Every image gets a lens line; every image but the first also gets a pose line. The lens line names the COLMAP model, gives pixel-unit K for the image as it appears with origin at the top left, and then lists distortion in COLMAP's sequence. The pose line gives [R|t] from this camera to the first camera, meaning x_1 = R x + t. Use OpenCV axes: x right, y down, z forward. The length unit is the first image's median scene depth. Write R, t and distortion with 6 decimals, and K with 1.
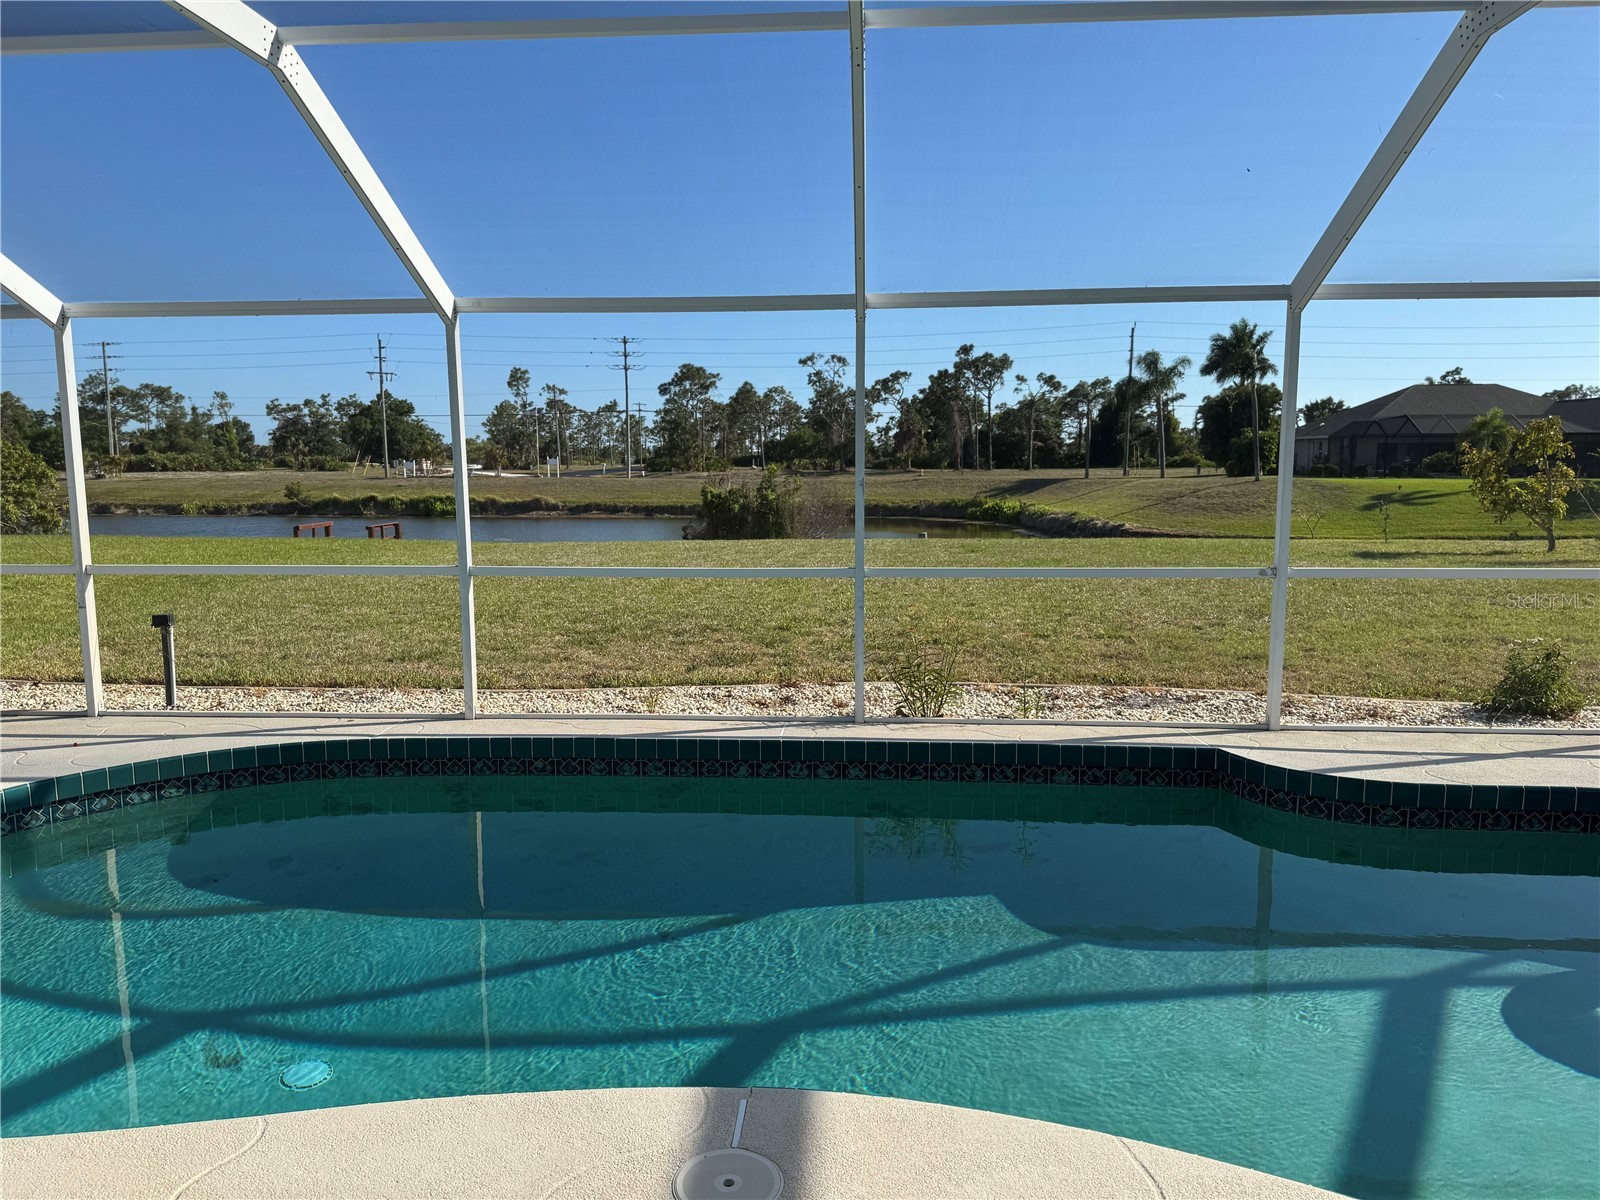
lens RADIAL K [[1137.1, 0, 800.0], [0, 1137.1, 623.8], [0, 0, 1]] dist [-0.076406, -0.000636]
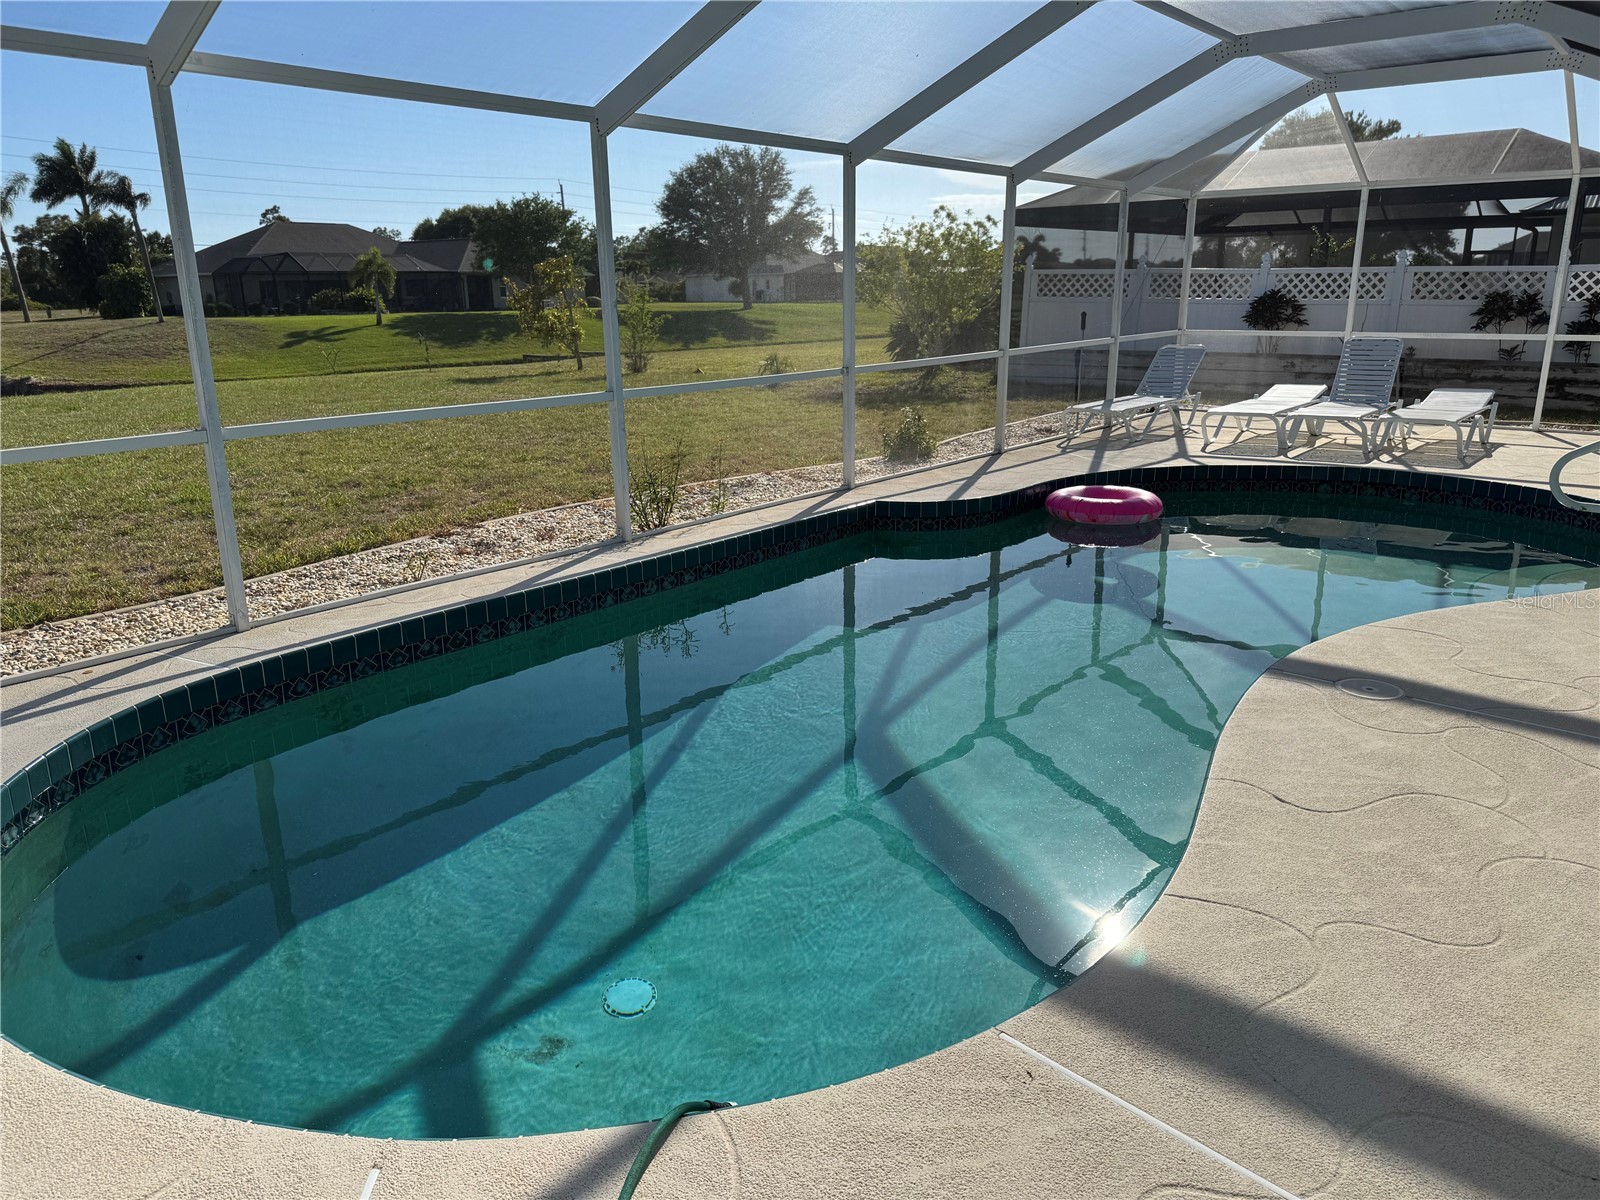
lens RADIAL K [[1103.6, 0, 800.0], [0, 1103.6, 600.0], [0, 0, 1]] dist [-0.002663, -0.007029]
pose [[0.532659, -0.222379, 0.816592, -0.118094], [0.124080, 0.974956, 0.184569, -0.004590], [-0.837185, 0.003010, 0.546912, 0.048933]]
